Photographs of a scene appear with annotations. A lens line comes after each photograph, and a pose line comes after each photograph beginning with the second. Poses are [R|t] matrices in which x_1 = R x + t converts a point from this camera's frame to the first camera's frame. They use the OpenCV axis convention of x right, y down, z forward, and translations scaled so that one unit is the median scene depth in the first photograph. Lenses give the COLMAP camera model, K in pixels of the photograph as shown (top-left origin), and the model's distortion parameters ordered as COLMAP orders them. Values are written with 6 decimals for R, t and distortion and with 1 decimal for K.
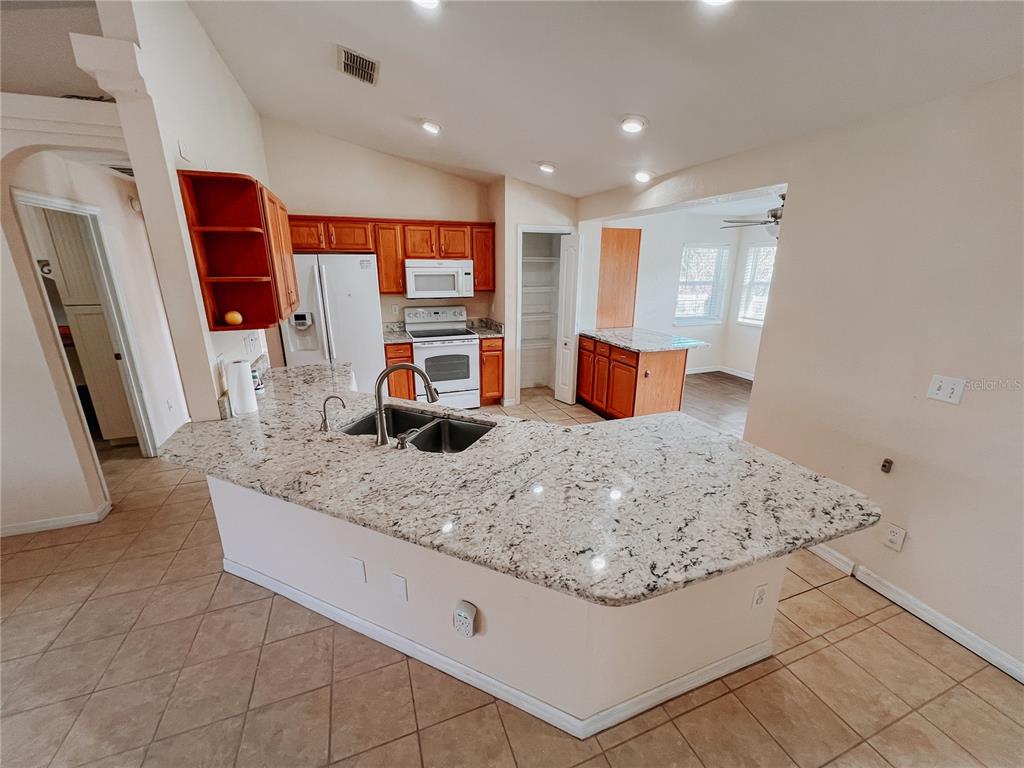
lens RADIAL K [[407.3, 0, 506.7], [0, 407.3, 382.7], [0, 0, 1]] dist [-0.002243, -0.000502]
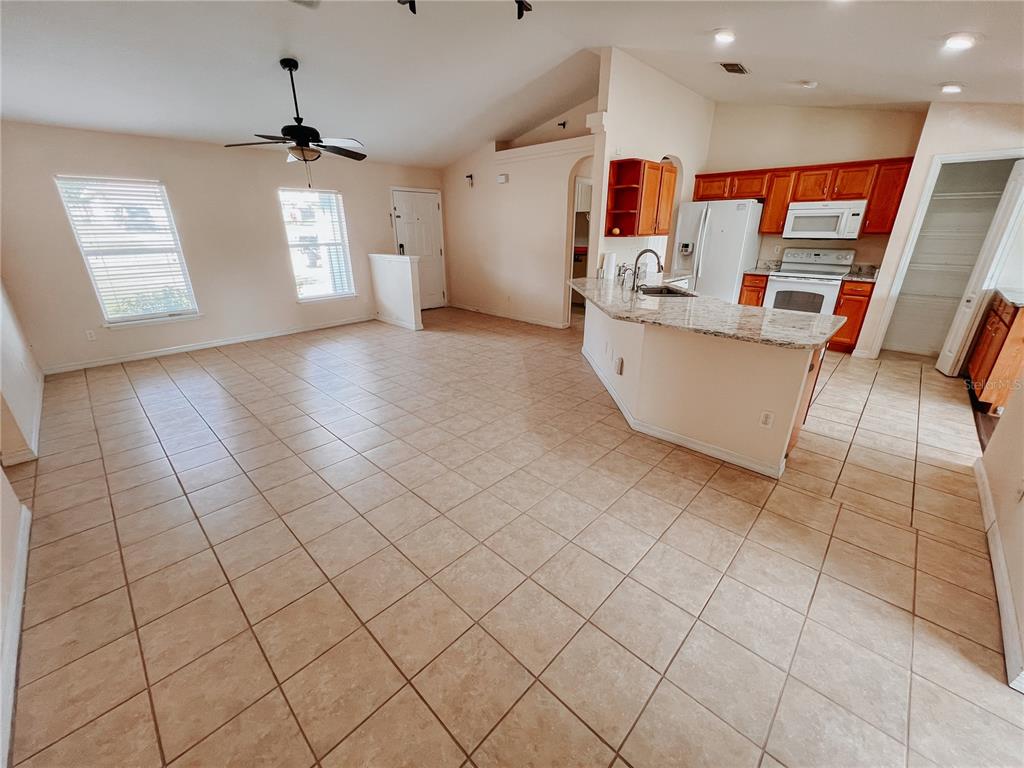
lens RADIAL K [[407.3, 0, 513.1], [0, 407.3, 383.4], [0, 0, 1]] dist [-0.002243, -0.000502]
pose [[0.438874, 0.316188, -0.841079, 0.538681], [-0.247668, 0.942350, 0.225026, 0.116194], [0.863742, 0.109550, 0.491883, -0.192964]]
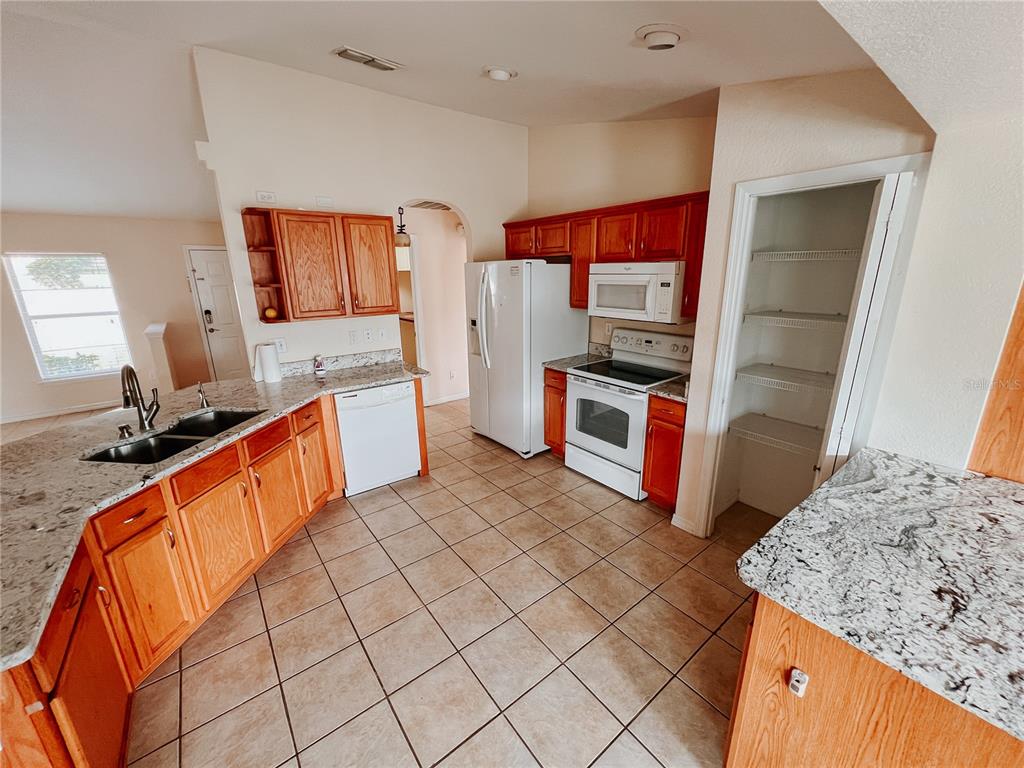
lens RADIAL K [[407.3, 0, 511.0], [0, 407.3, 384.7], [0, 0, 1]] dist [-0.002243, -0.000502]
pose [[0.302559, 0.249466, -0.919905, 0.442345], [-0.253331, 0.951473, 0.174705, -0.184966], [0.918848, 0.180182, 0.351074, 0.643744]]
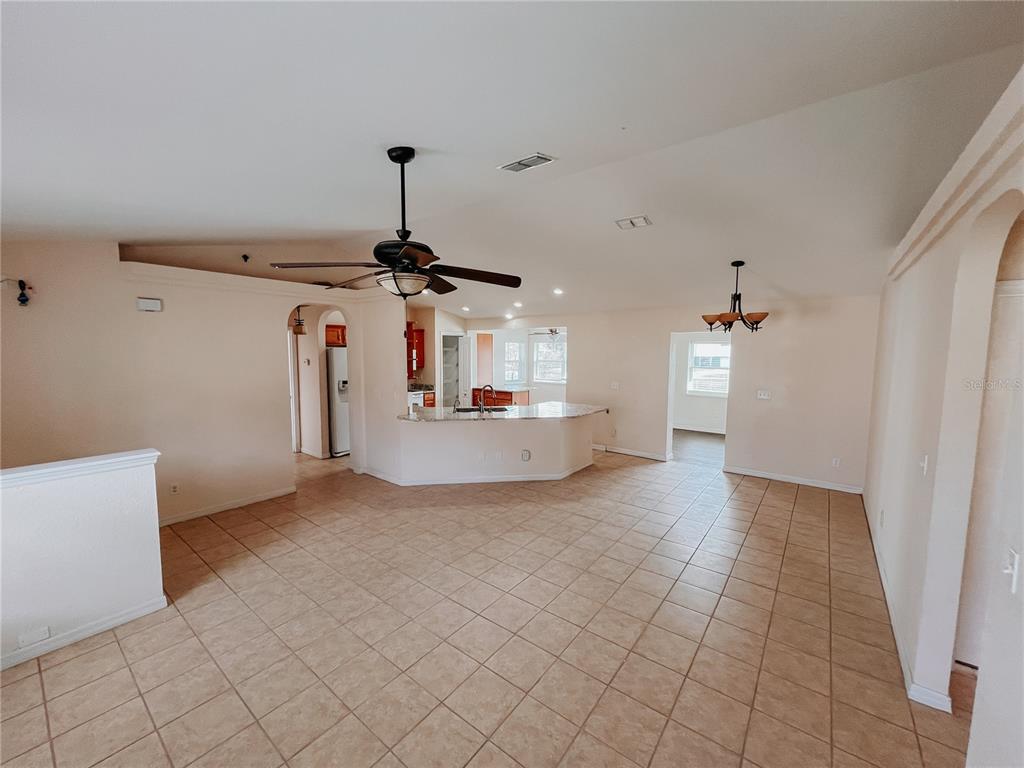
lens RADIAL K [[407.3, 0, 505.9], [0, 407.3, 382.1], [0, 0, 1]] dist [-0.002243, -0.000502]
pose [[0.851909, -0.041934, 0.522008, -0.708697], [0.145707, 0.976409, -0.159355, 0.181404], [-0.503011, 0.211816, 0.837922, -0.673805]]
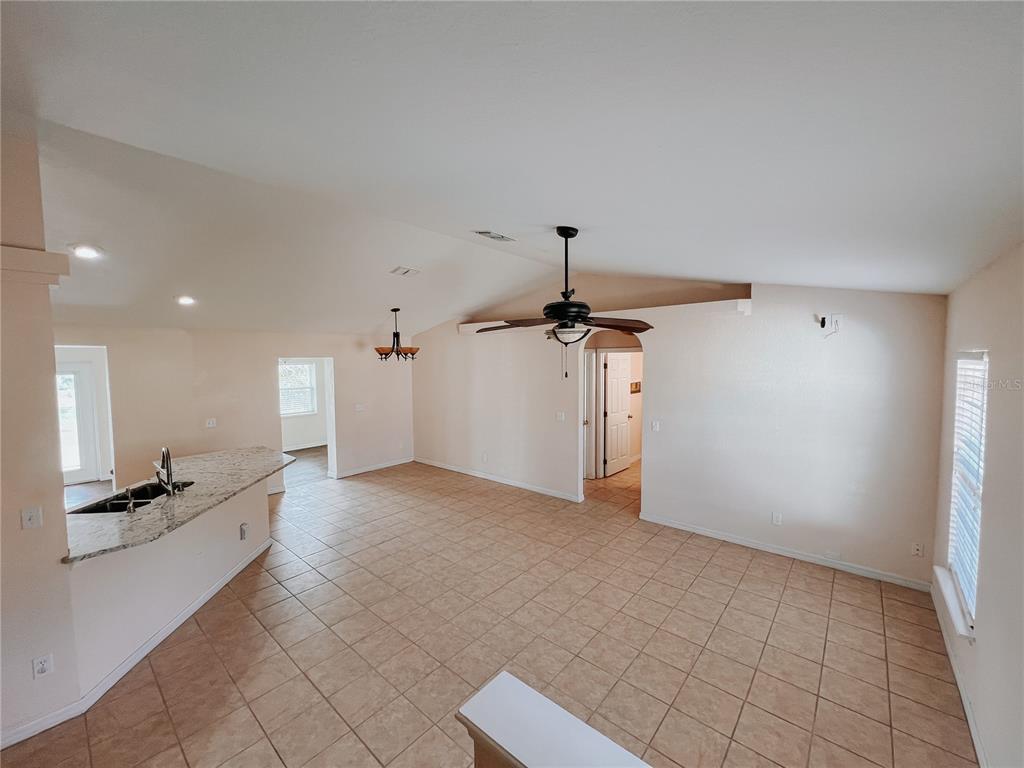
lens RADIAL K [[407.3, 0, 510.8], [0, 407.3, 380.8], [0, 0, 1]] dist [-0.002243, -0.000502]
pose [[-0.483743, -0.043631, 0.874122, -1.058812], [0.256623, 0.947788, 0.189324, -0.114253], [-0.836742, 0.315904, -0.447289, 0.170591]]
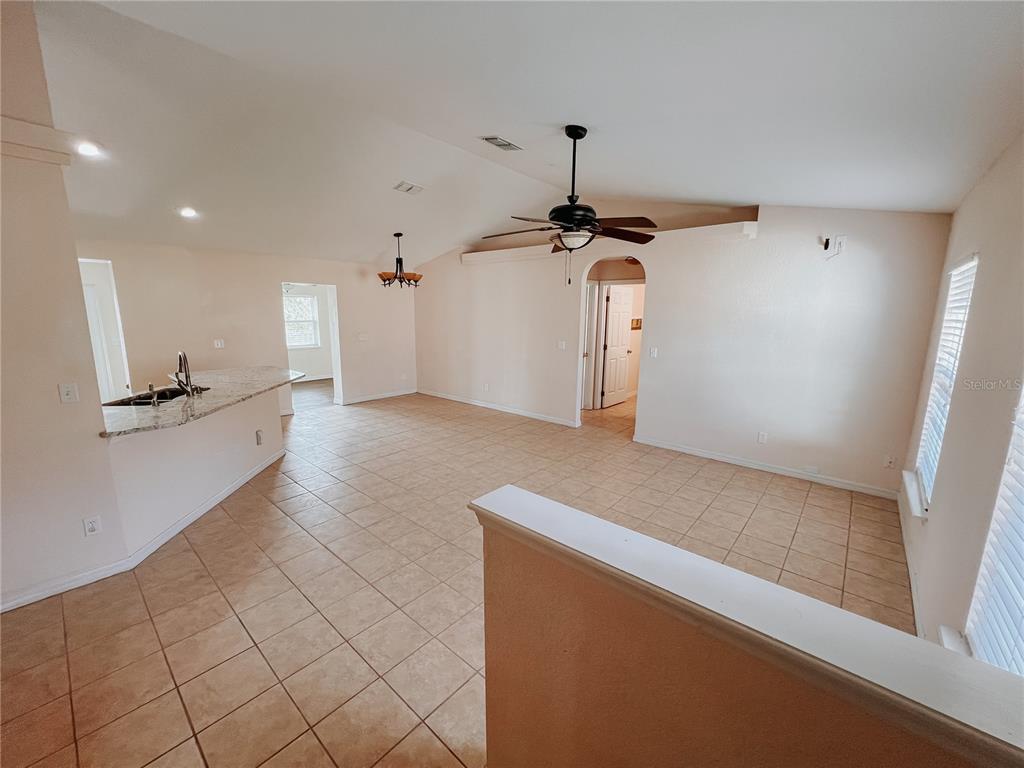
lens RADIAL K [[407.3, 0, 510.8], [0, 407.3, 381.0], [0, 0, 1]] dist [-0.002243, -0.000502]
pose [[-0.481502, -0.158210, 0.862047, -1.087108], [0.236972, 0.923438, 0.301840, -0.052754], [-0.843801, 0.349618, -0.407146, 0.211469]]
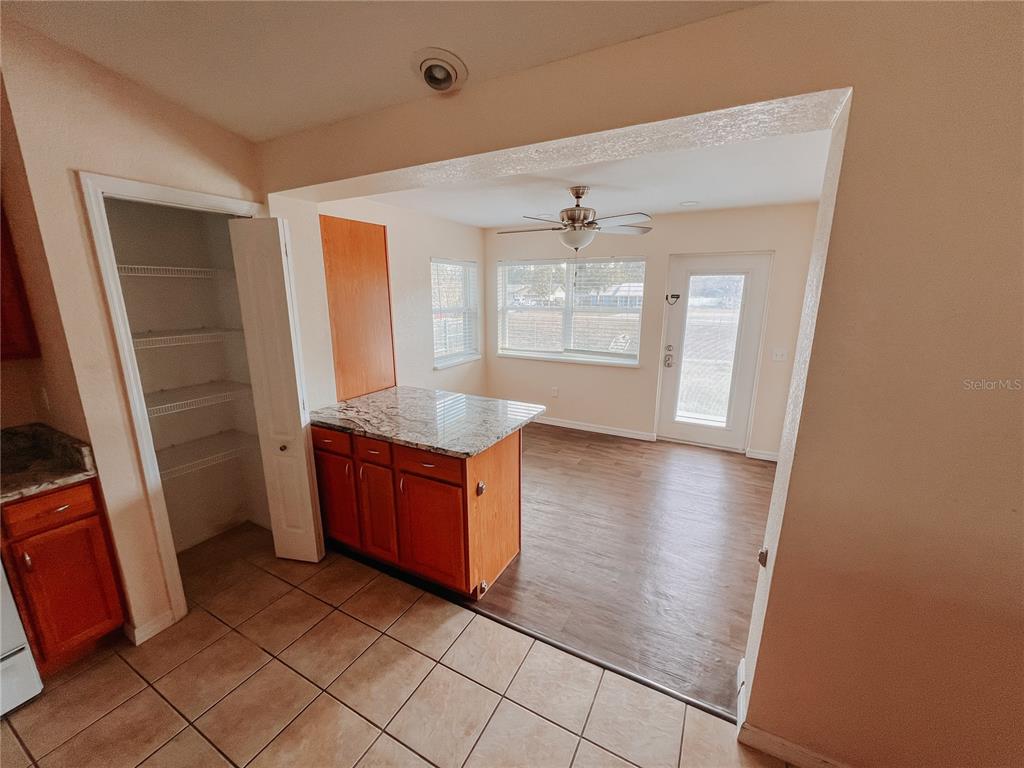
lens RADIAL K [[407.3, 0, 509.0], [0, 407.3, 383.8], [0, 0, 1]] dist [-0.002243, -0.000502]
pose [[0.746392, -0.152469, 0.647806, 0.050246], [0.188550, 0.981966, 0.013873, -0.140322], [-0.638238, 0.111789, 0.761679, 0.513513]]
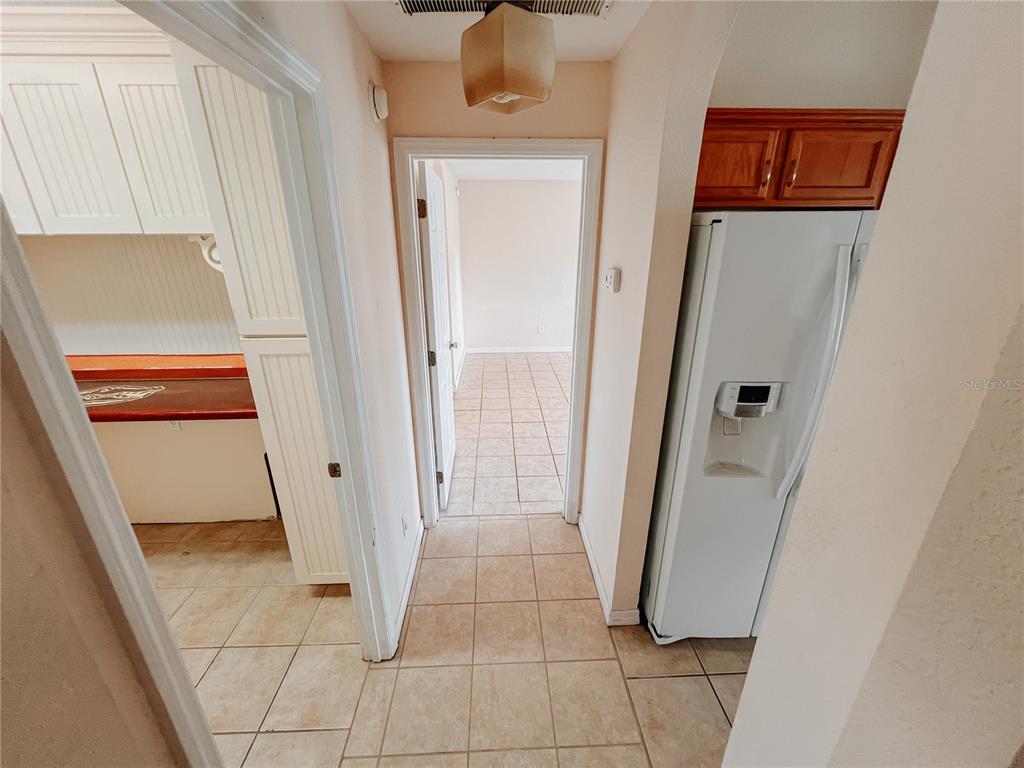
lens RADIAL K [[407.3, 0, 508.0], [0, 407.3, 380.2], [0, 0, 1]] dist [-0.002243, -0.000502]
pose [[0.948683, 0.099754, -0.300082, -0.518474], [-0.081482, 0.994010, 0.072834, -0.154825], [0.305550, -0.044645, 0.951129, 0.510935]]
